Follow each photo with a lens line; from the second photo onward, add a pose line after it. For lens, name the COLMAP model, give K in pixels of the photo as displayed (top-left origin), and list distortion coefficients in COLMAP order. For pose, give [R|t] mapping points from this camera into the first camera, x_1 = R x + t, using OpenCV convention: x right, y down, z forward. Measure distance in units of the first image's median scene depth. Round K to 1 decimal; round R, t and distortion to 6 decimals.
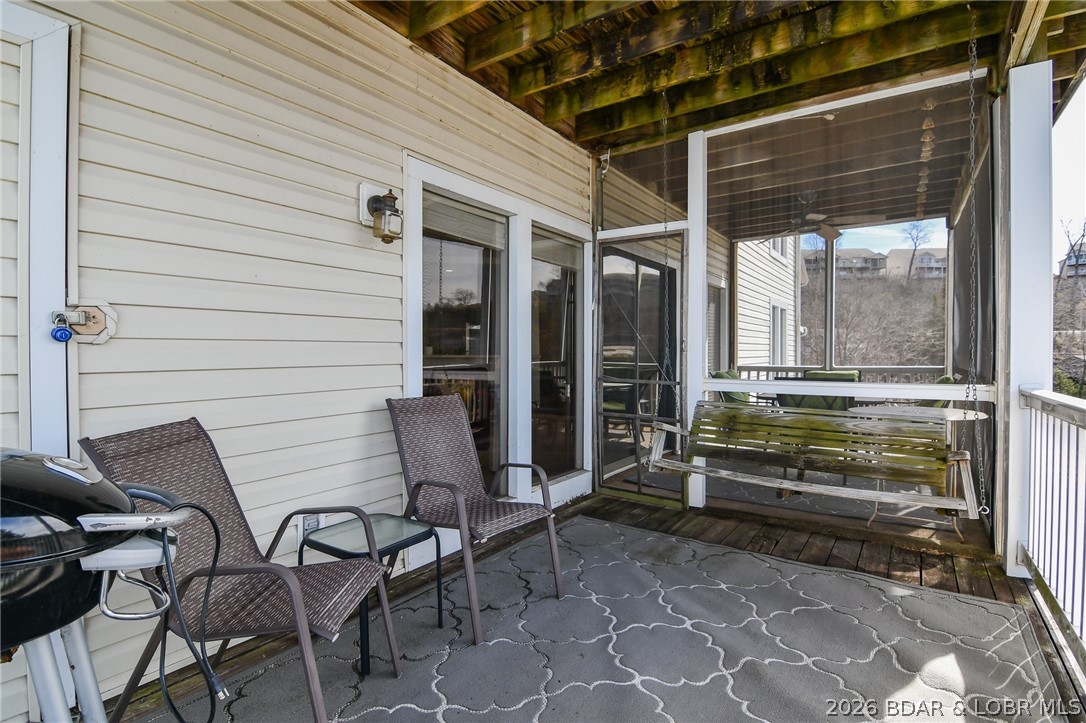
lens RADIAL K [[530.6, 0, 542.4], [0, 530.6, 367.8], [0, 0, 1]] dist [-0.006339, -0.008331]
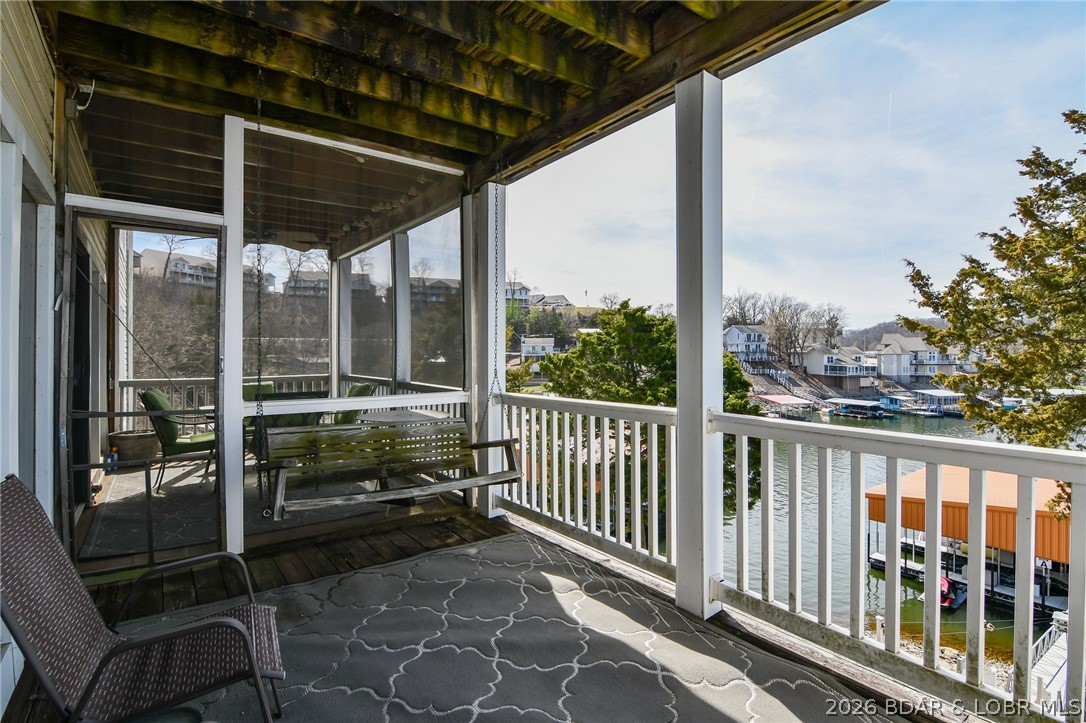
lens RADIAL K [[530.6, 0, 541.2], [0, 530.6, 356.0], [0, 0, 1]] dist [-0.006339, -0.008331]
pose [[0.322702, -0.001414, 0.946500, -0.420081], [0.027130, 0.999602, -0.007757, -0.042169], [-0.946112, 0.028182, 0.322611, 0.306154]]
